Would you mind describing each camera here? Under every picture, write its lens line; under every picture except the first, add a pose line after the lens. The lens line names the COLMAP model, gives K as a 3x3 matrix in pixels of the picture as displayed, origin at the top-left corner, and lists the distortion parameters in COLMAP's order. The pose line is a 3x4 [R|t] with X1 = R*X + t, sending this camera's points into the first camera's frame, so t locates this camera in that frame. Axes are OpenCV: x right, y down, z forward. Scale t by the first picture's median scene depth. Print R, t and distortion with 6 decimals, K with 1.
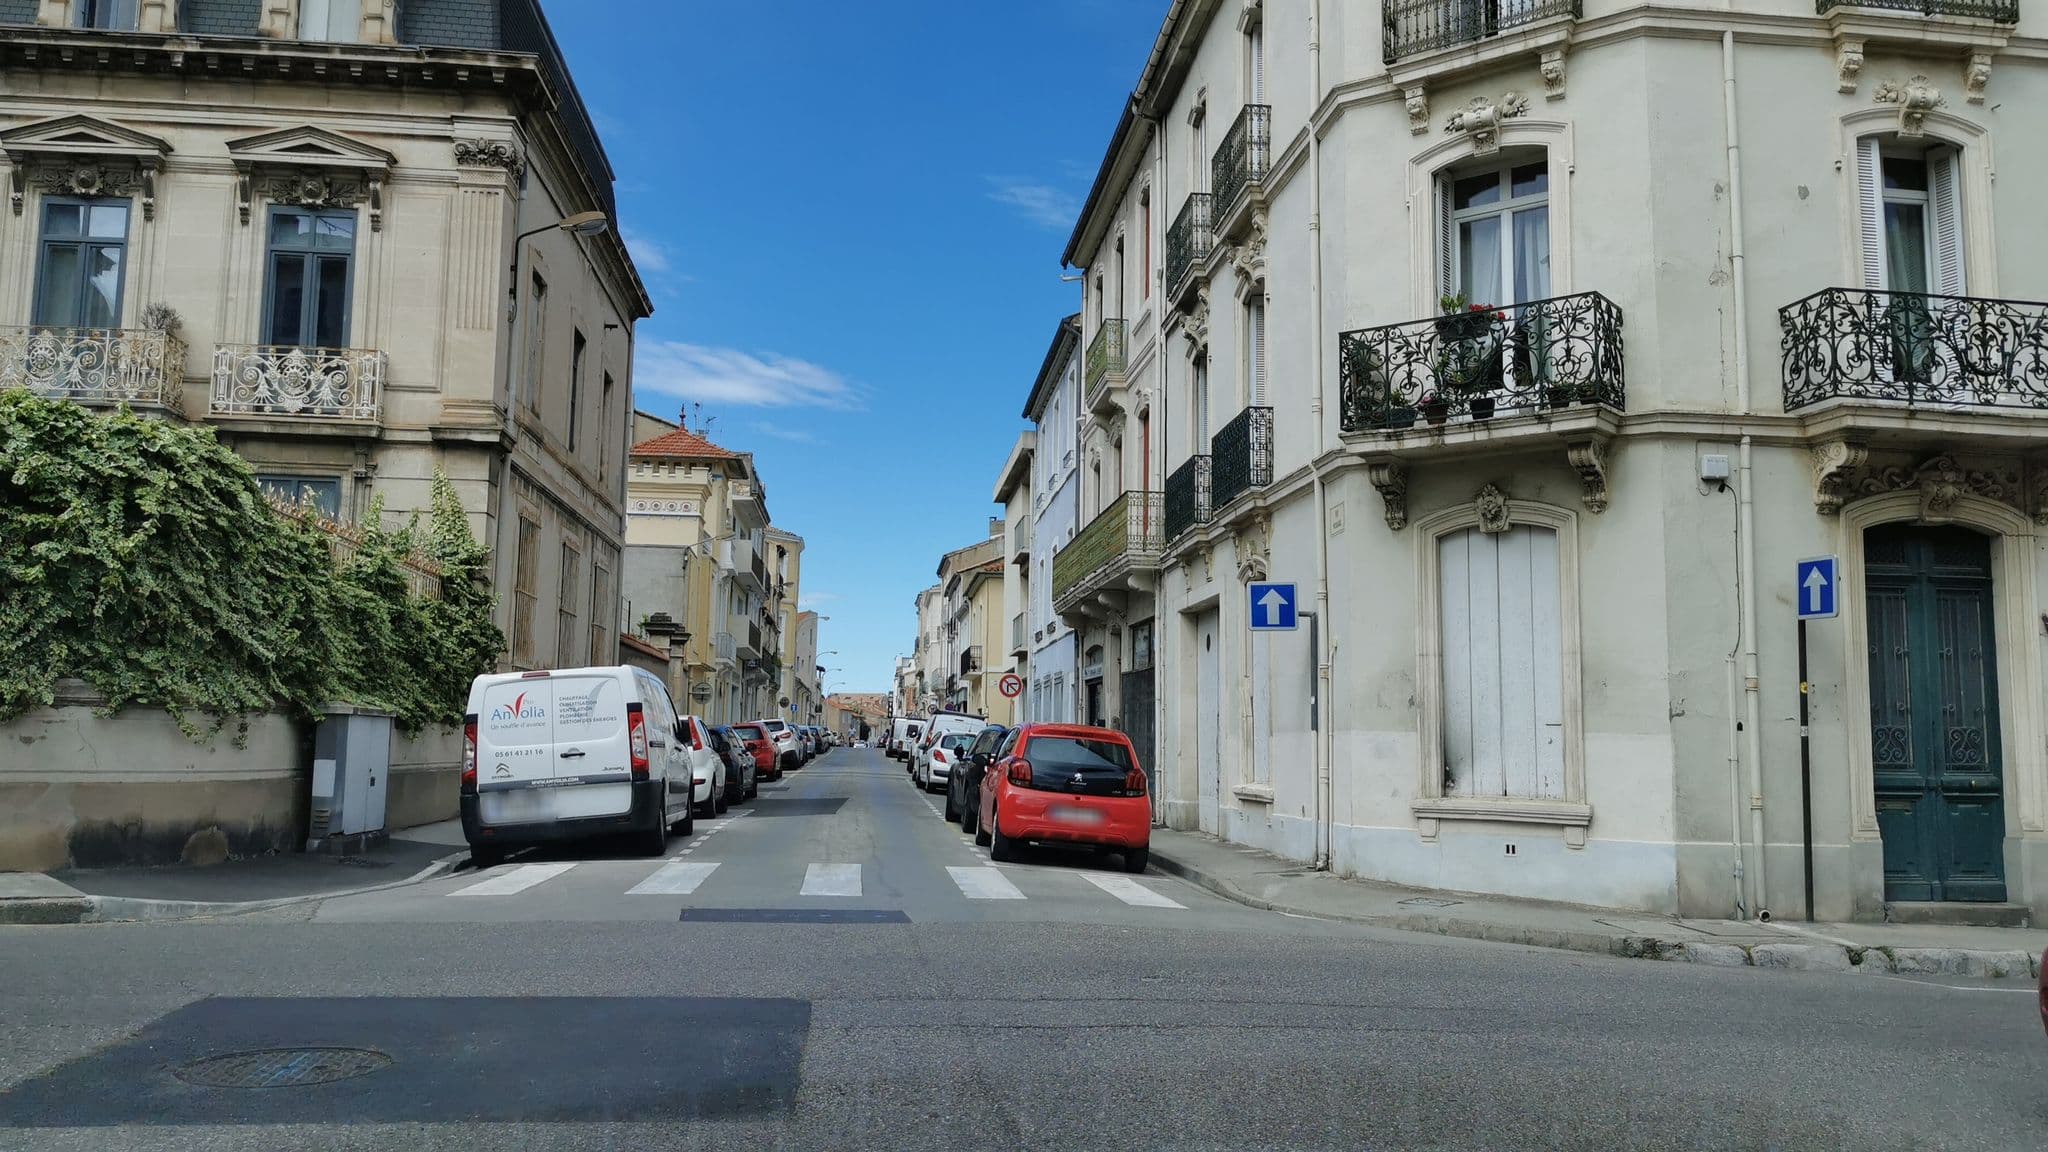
lens RADIAL K [[1536.5, 0, 1023.0], [0, 1536.5, 573.8], [0, 0, 1]] dist [0.005634, -0.016268]
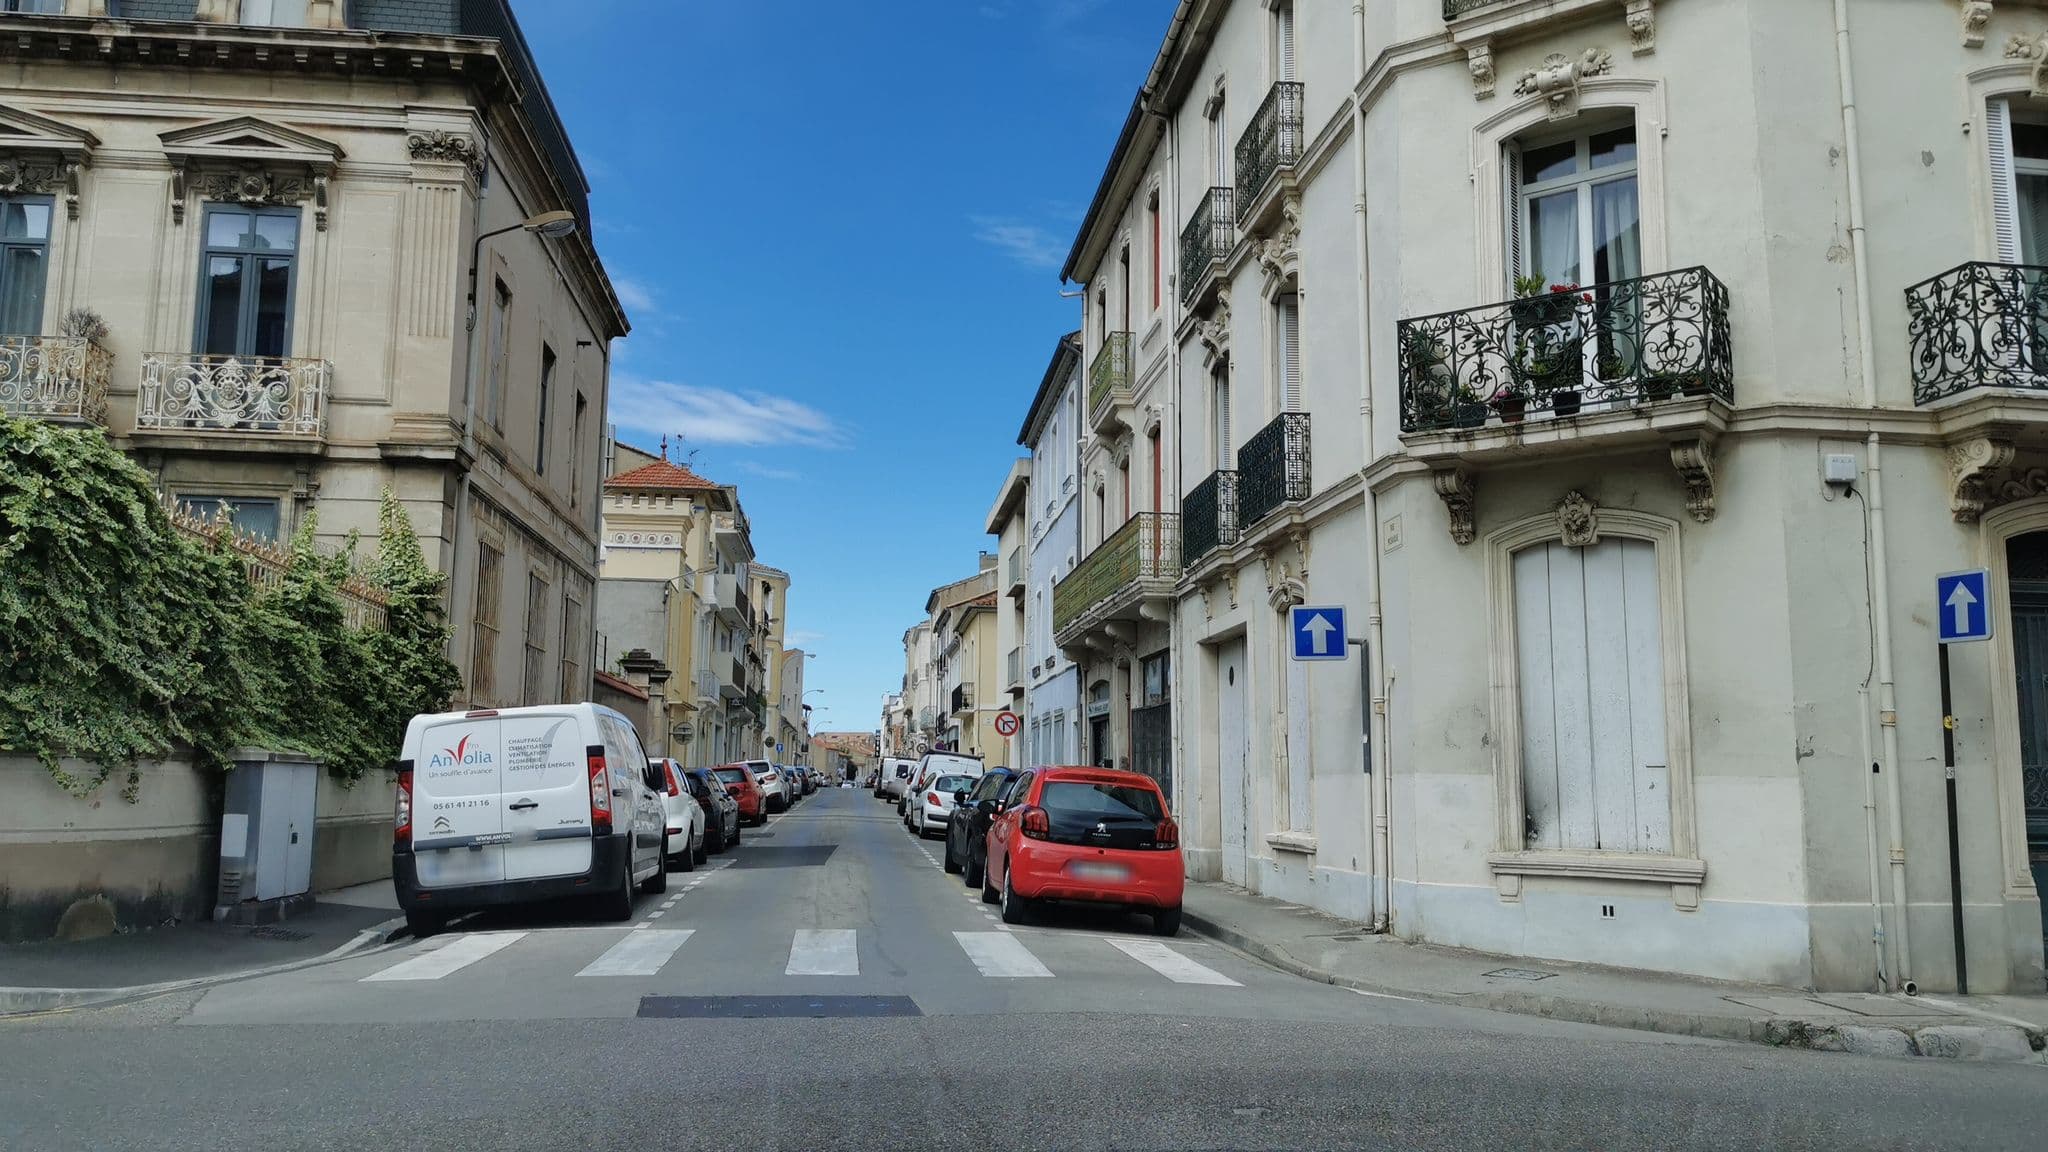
lens RADIAL K [[1536.5, 0, 1027.4], [0, 1536.5, 579.9], [0, 0, 1]] dist [0.005634, -0.016268]
pose [[0.999922, -0.003759, 0.011933, -0.016223], [0.004002, 0.999784, -0.020371, 0.007887], [-0.011854, 0.020418, 0.999721, 0.114586]]
